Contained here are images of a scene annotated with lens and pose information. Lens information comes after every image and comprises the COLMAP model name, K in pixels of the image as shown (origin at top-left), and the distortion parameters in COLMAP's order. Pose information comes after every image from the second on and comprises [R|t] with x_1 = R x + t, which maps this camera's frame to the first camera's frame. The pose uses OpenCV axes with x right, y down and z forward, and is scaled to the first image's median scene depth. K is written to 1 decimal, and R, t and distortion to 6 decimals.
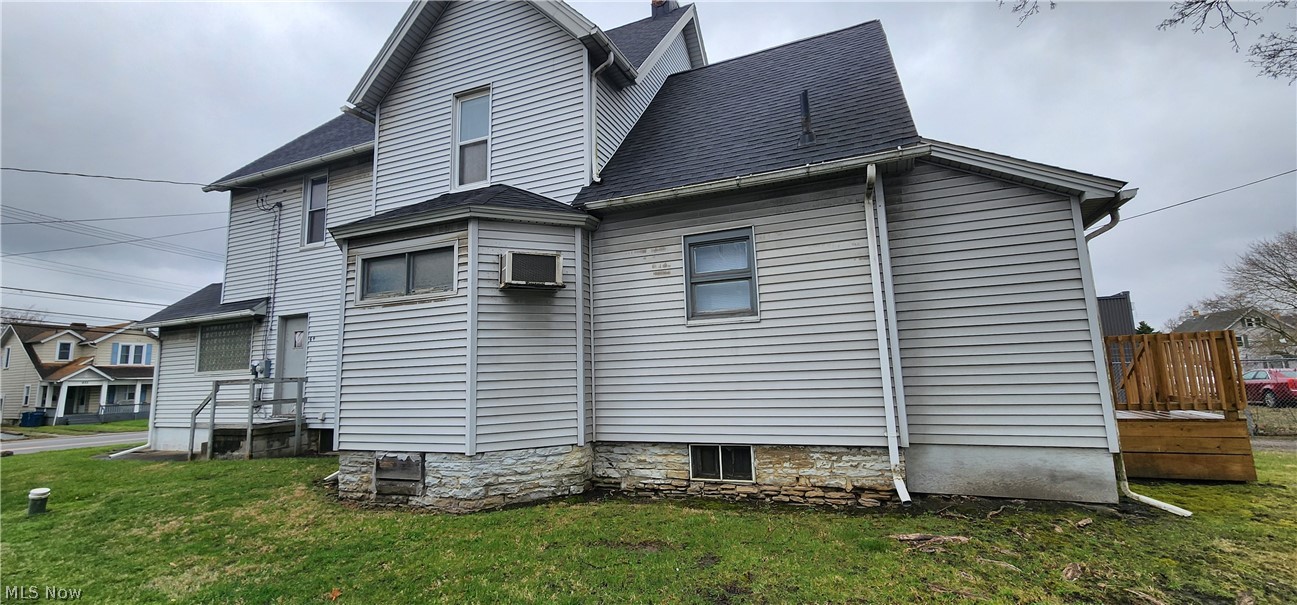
lens RADIAL K [[534.5, 0, 641.7], [0, 534.5, 302.7], [0, 0, 1]] dist [0.000890, -0.000101]
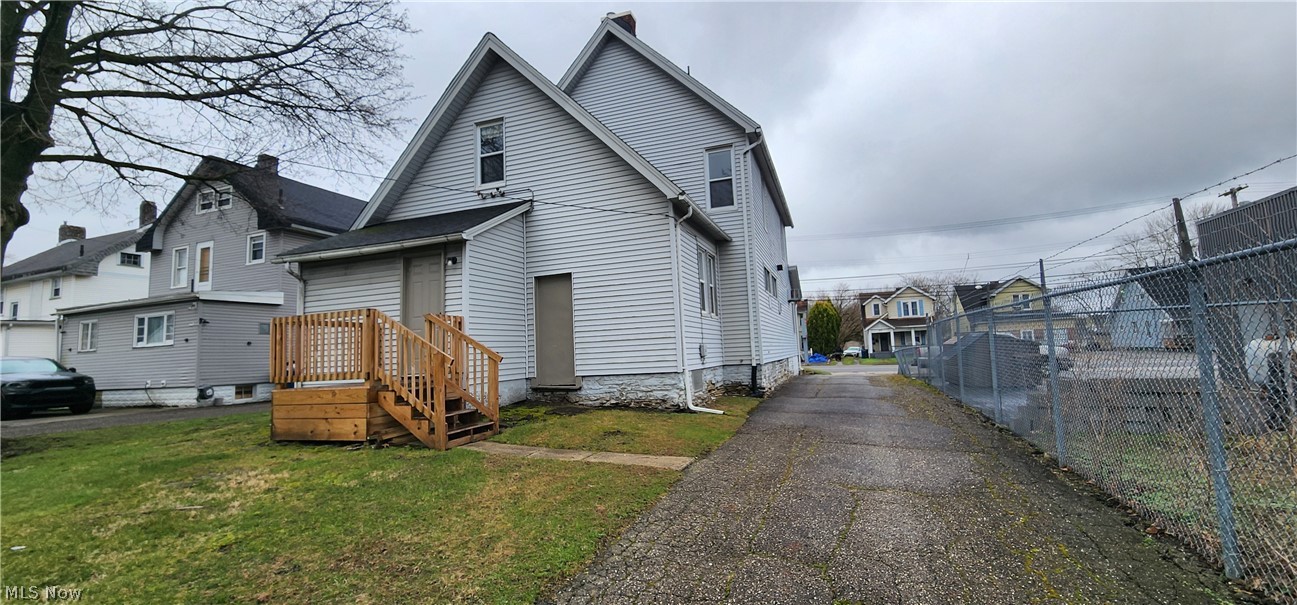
lens RADIAL K [[534.5, 0, 641.7], [0, 534.5, 302.7], [0, 0, 1]] dist [0.000890, -0.000101]
pose [[0.053732, -0.067150, -0.996295, 2.119585], [0.181975, 0.981687, -0.056352, 0.197336], [0.981834, -0.178273, 0.064968, 1.433517]]
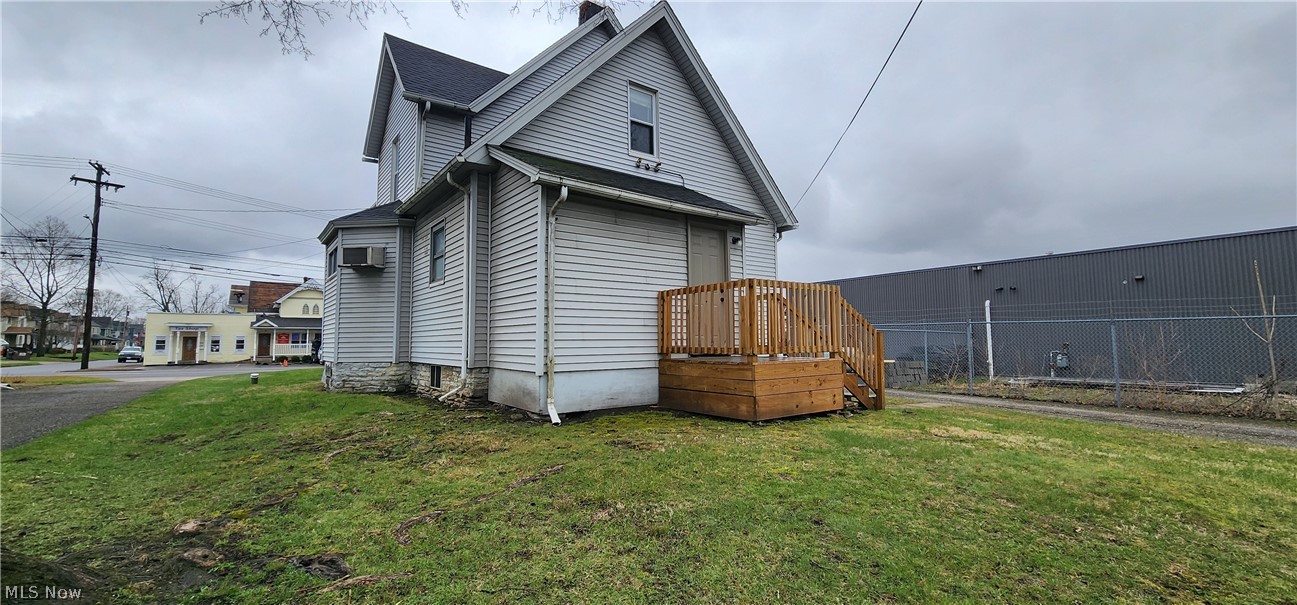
lens RADIAL K [[534.5, 0, 641.7], [0, 534.5, 302.7], [0, 0, 1]] dist [0.000890, -0.000101]
pose [[0.863603, -0.010404, -0.504066, 1.360516], [0.048228, 0.996907, 0.062052, 0.019798], [0.501861, -0.077898, 0.861433, -0.009270]]
